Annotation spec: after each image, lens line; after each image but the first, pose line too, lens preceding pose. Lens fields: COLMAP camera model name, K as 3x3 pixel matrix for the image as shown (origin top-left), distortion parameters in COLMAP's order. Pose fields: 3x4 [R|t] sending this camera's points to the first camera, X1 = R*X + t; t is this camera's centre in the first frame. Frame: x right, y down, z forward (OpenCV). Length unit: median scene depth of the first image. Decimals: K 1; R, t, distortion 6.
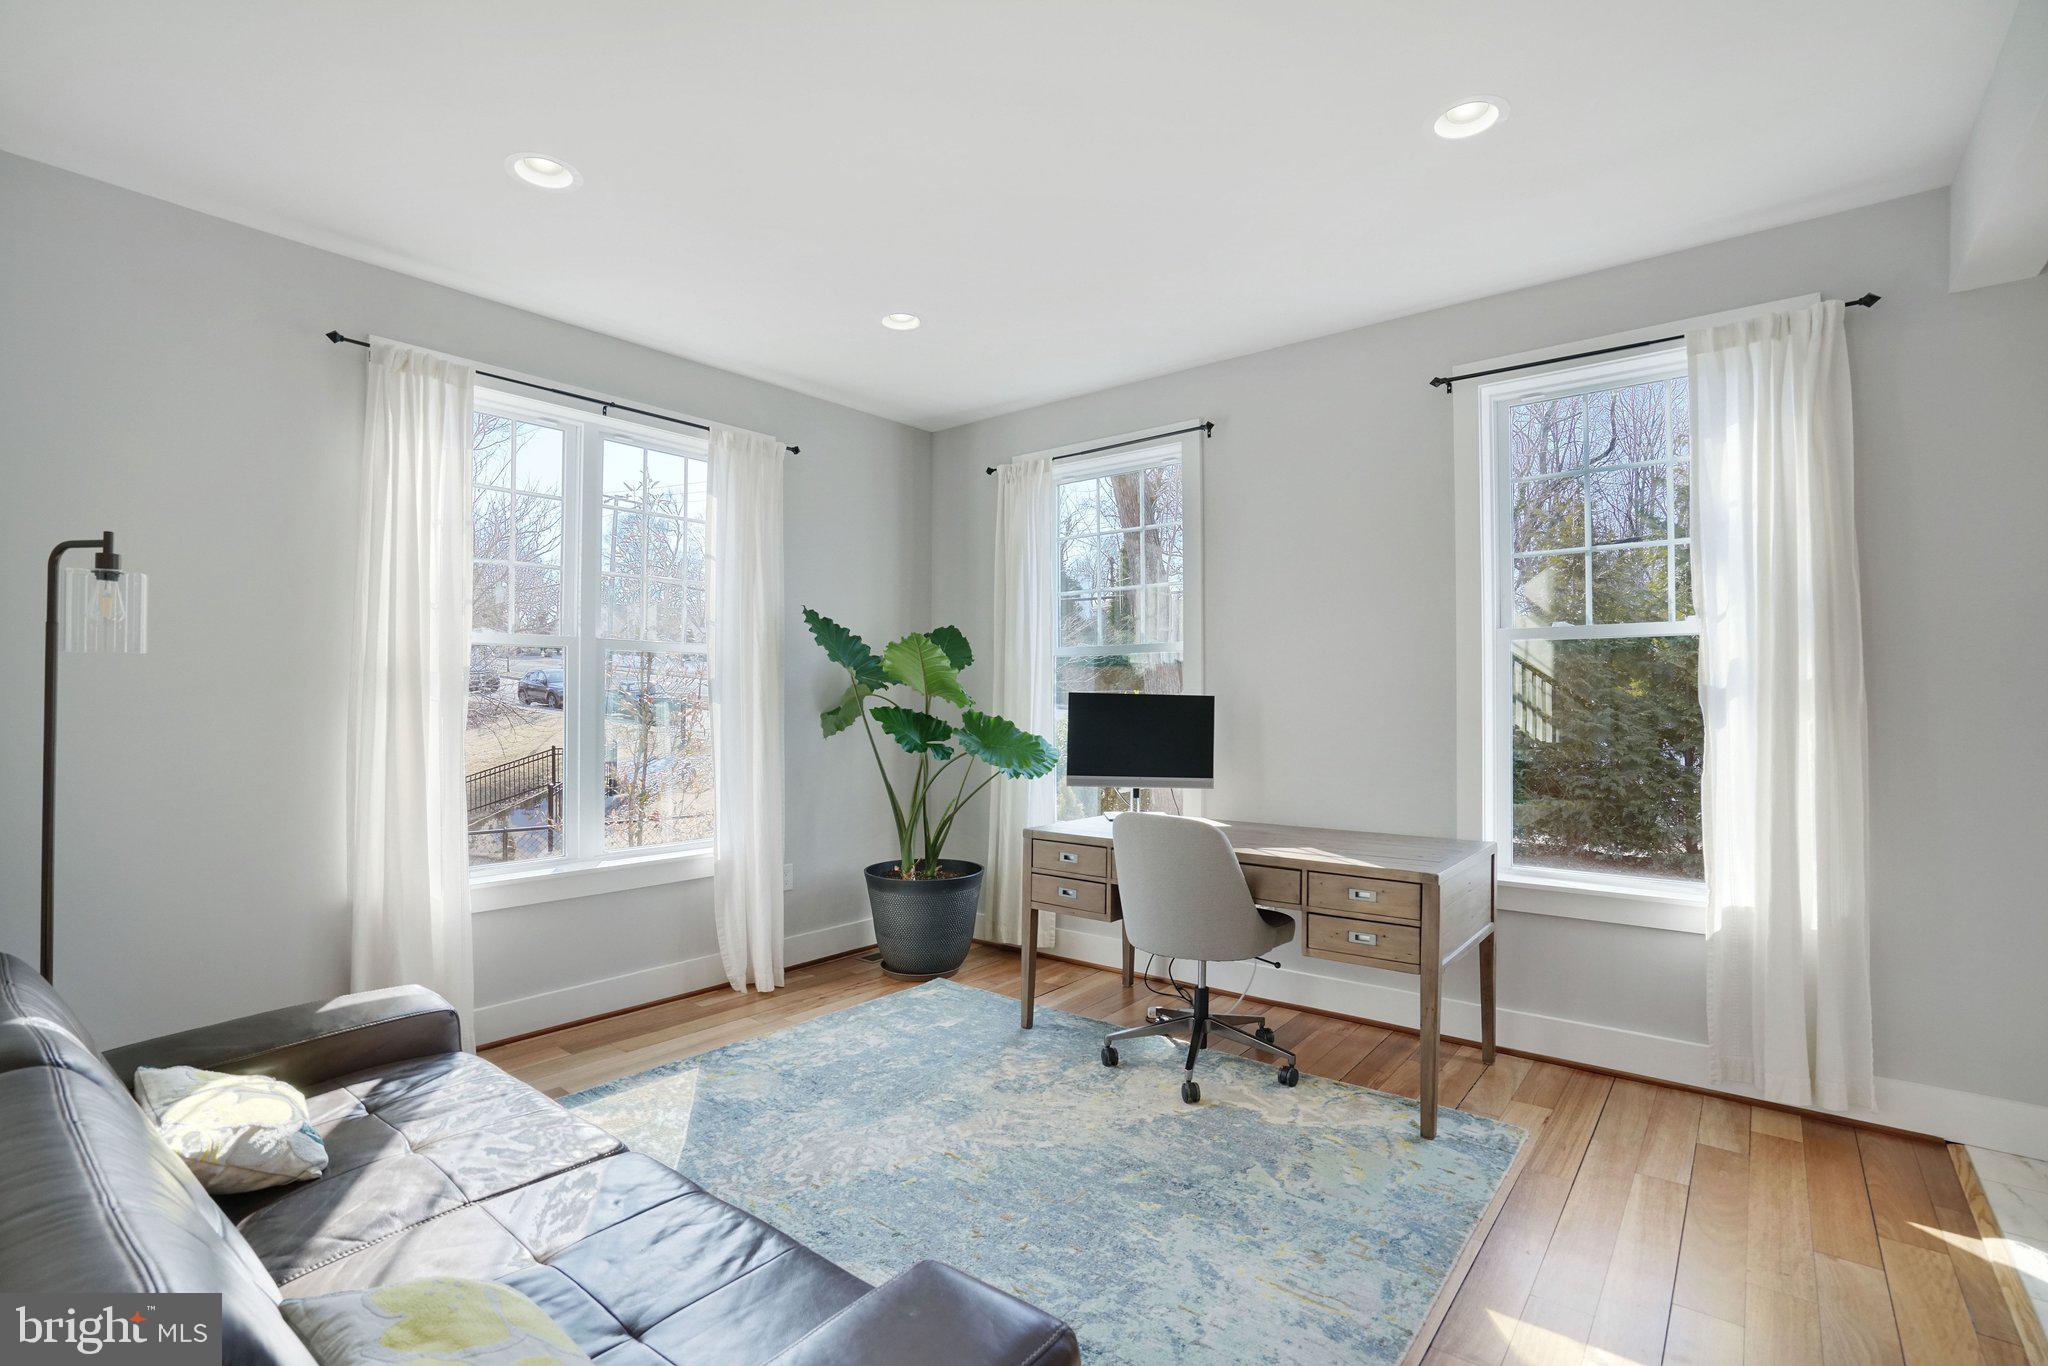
lens RADIAL K [[939.2, 0, 1008.8], [0, 939.2, 690.9], [0, 0, 1]] dist [-0.066995, 0.027461]
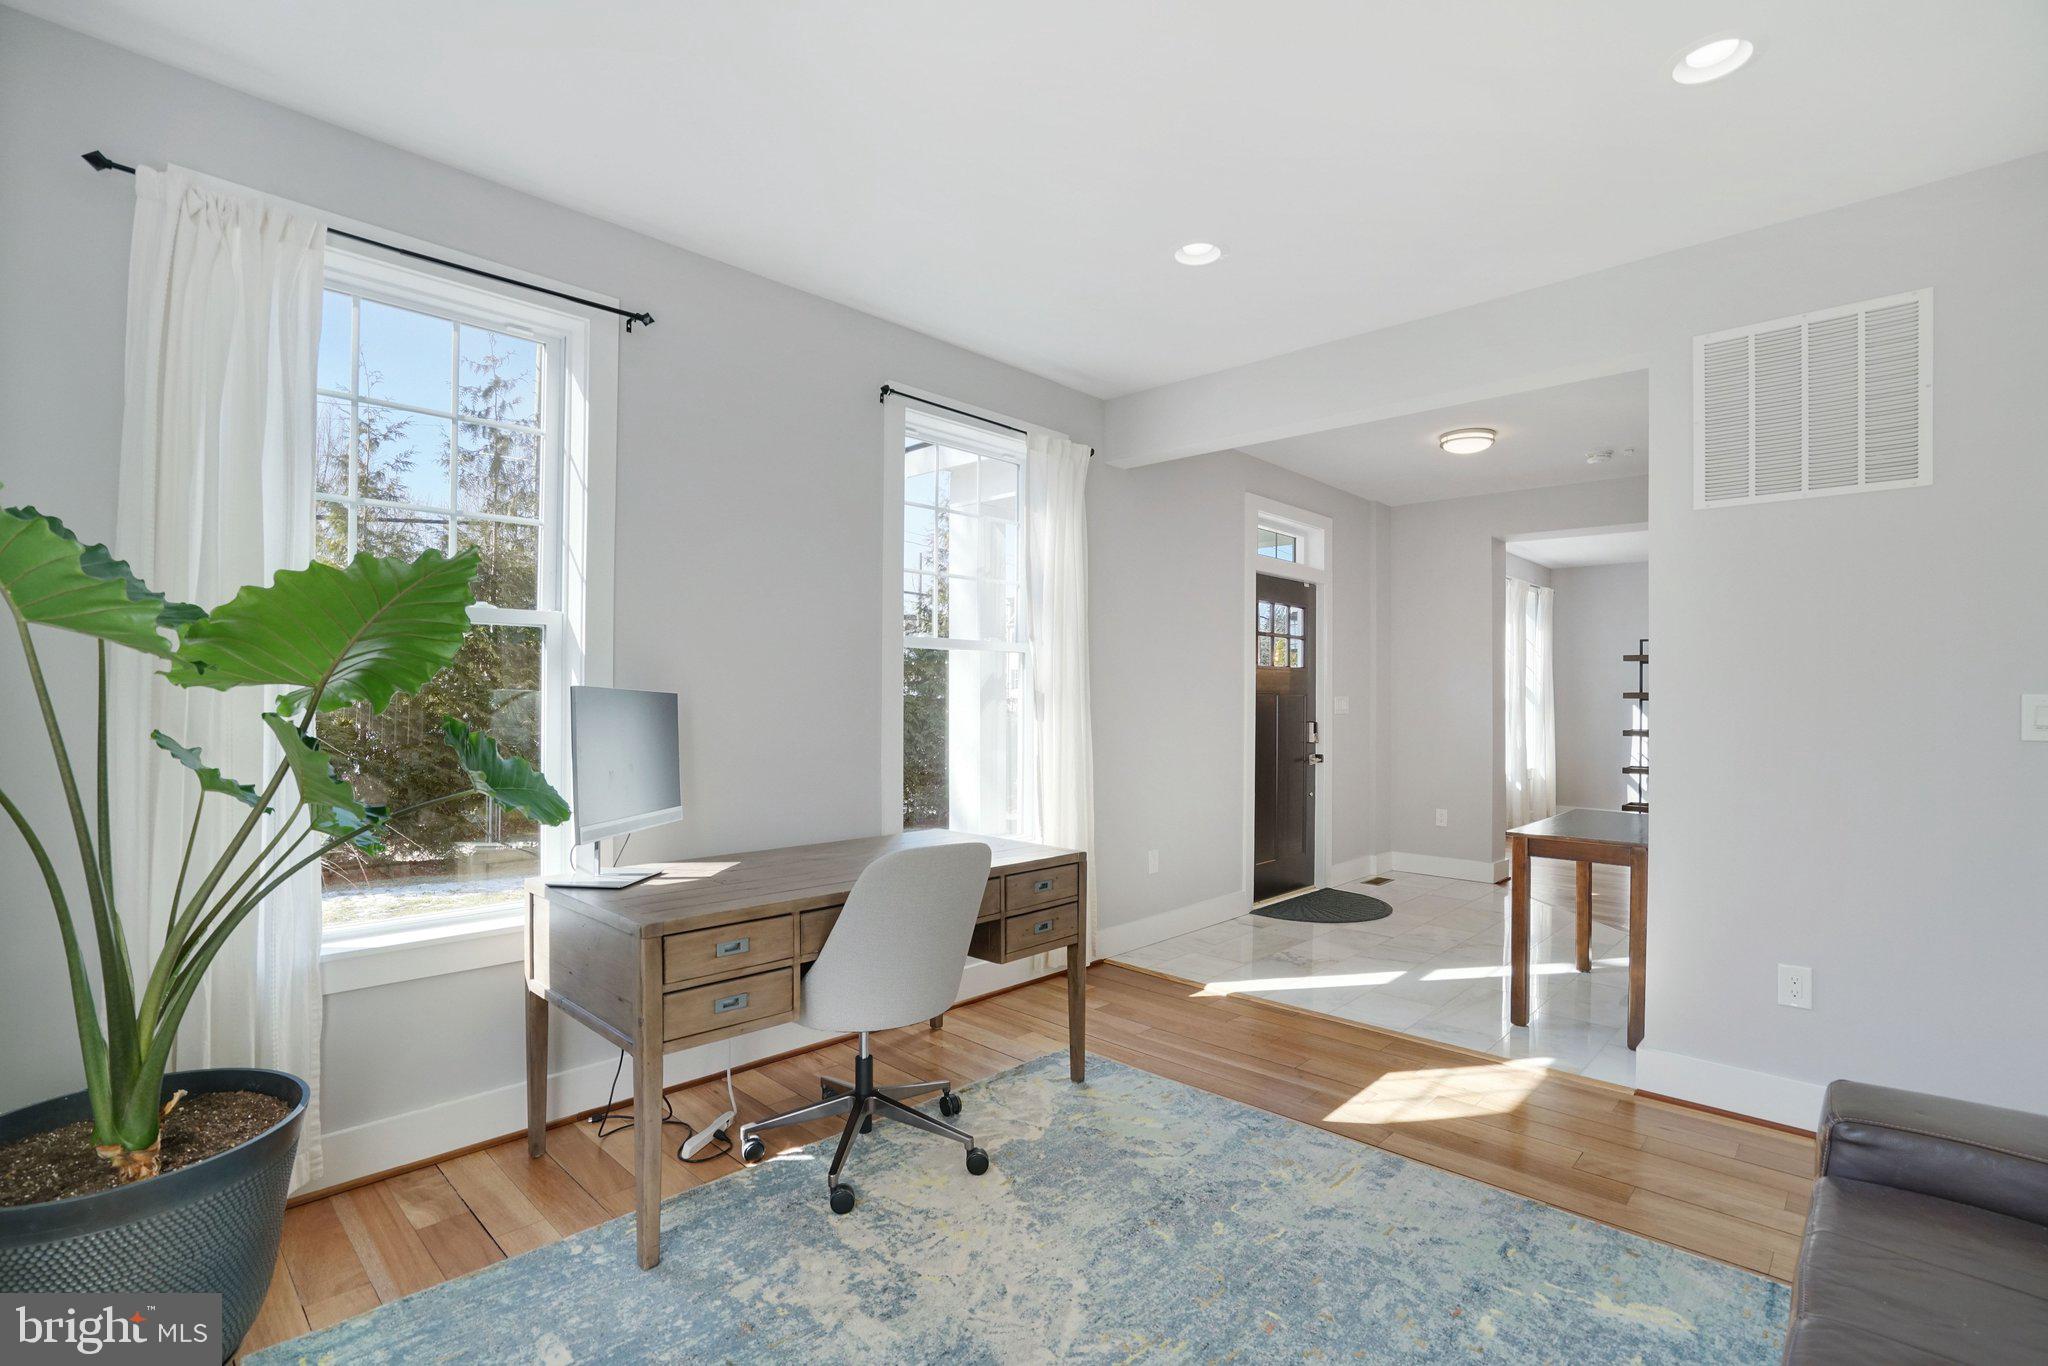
lens RADIAL K [[939.2, 0, 1008.8], [0, 939.2, 690.9], [0, 0, 1]] dist [-0.066995, 0.027461]
pose [[0.085162, 0.010725, 0.996309, -0.637037], [-0.017165, 0.999809, -0.009295, 0.007859], [-0.996219, -0.016310, 0.085330, 0.882341]]
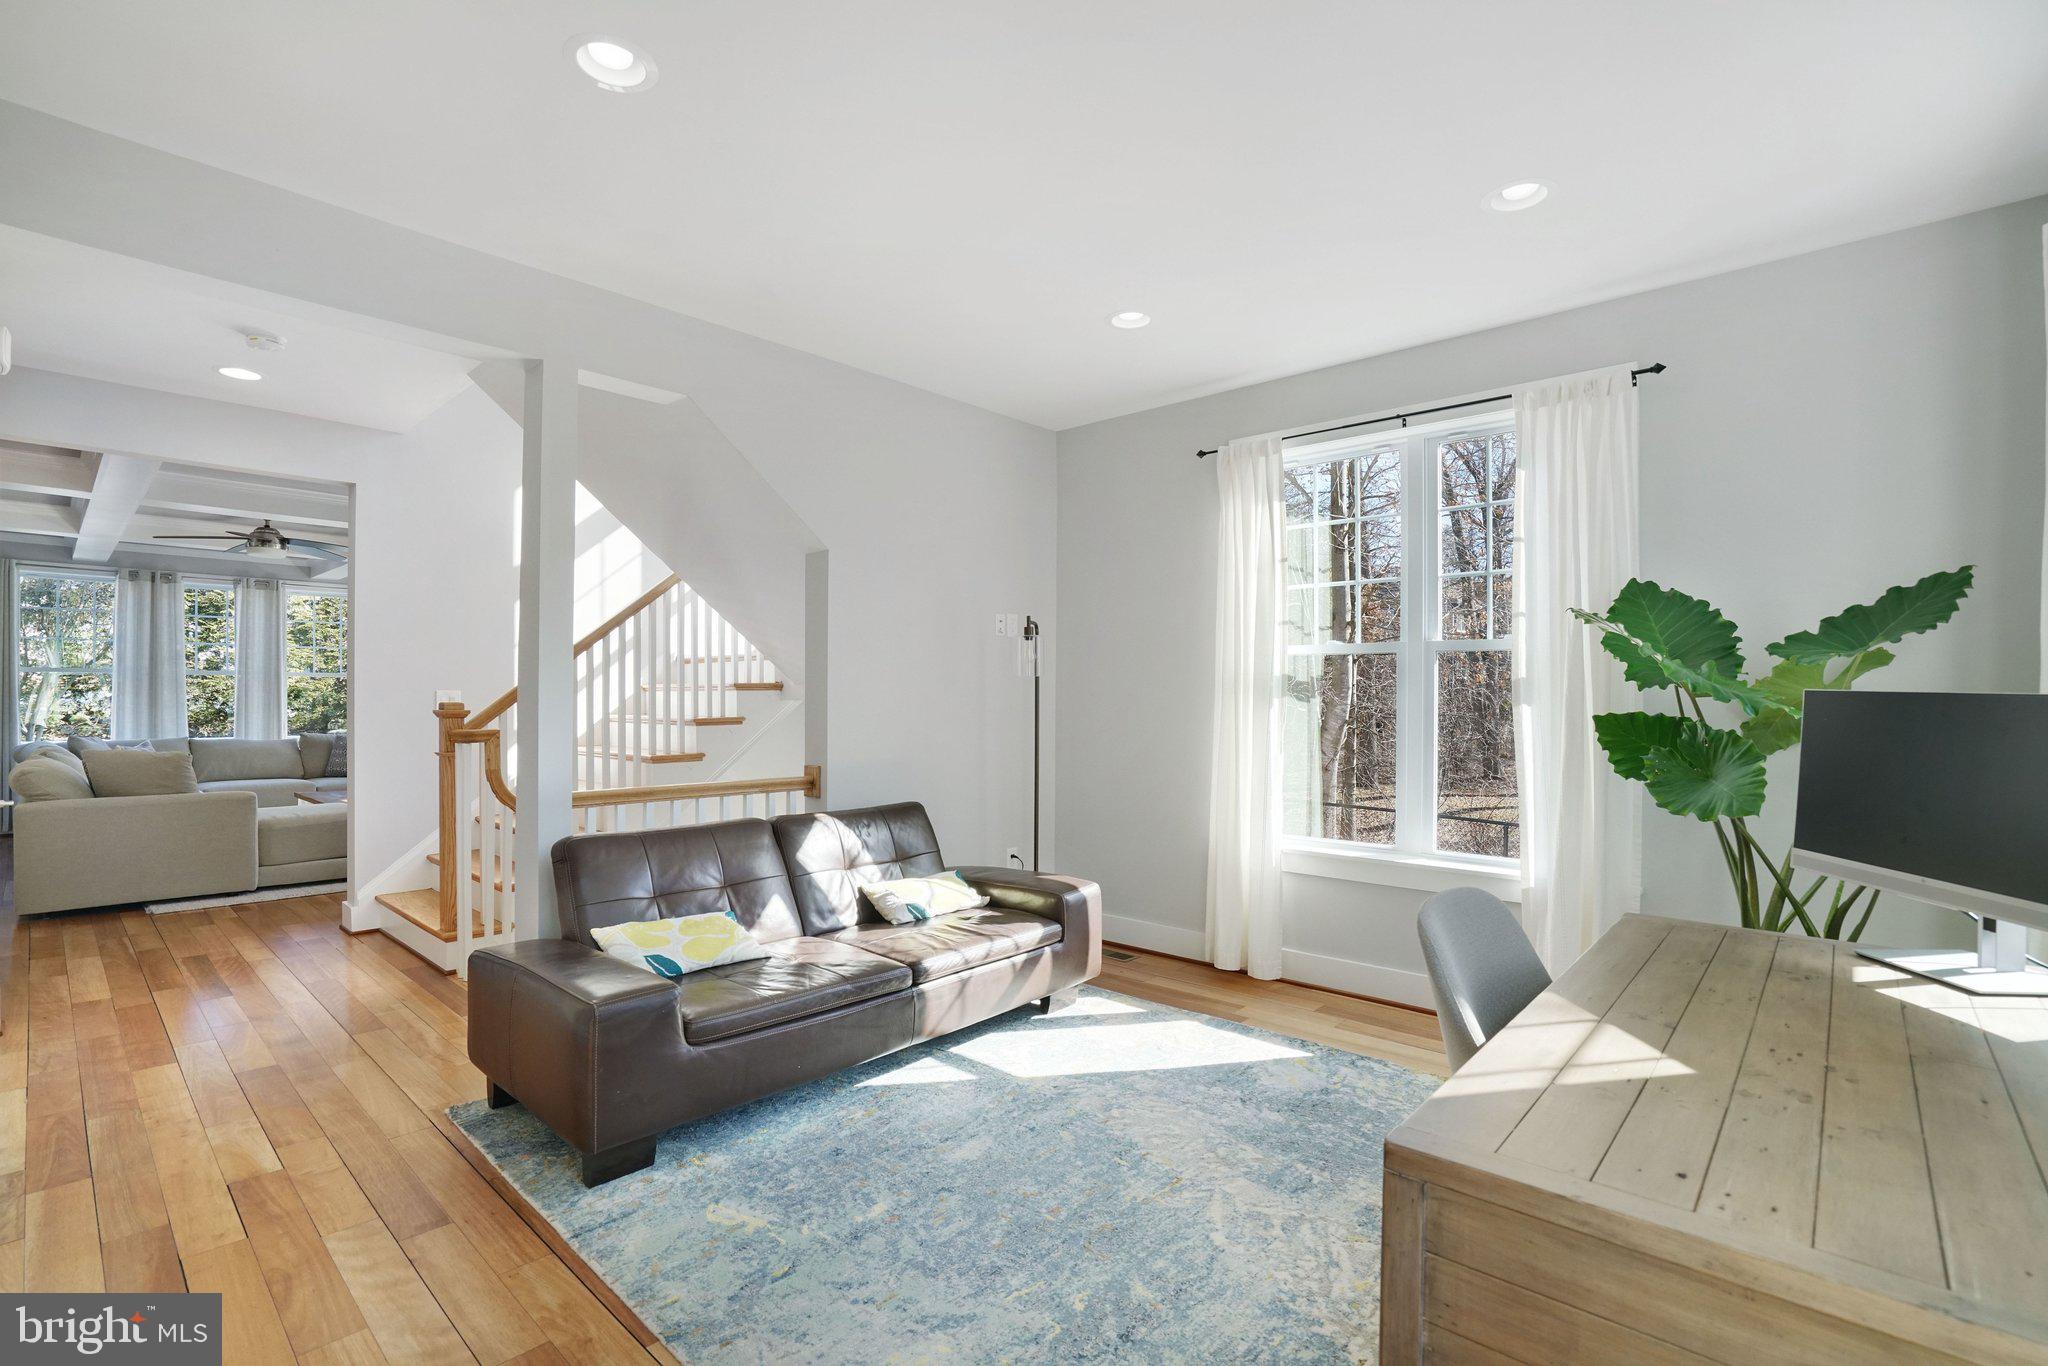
lens RADIAL K [[939.2, 0, 1008.8], [0, 939.2, 690.9], [0, 0, 1]] dist [-0.066995, 0.027461]
pose [[-0.057280, -0.007656, -0.998329, 0.769352], [0.006011, 0.999950, -0.008013, 0.004434], [0.998340, -0.006460, -0.057231, 0.759467]]
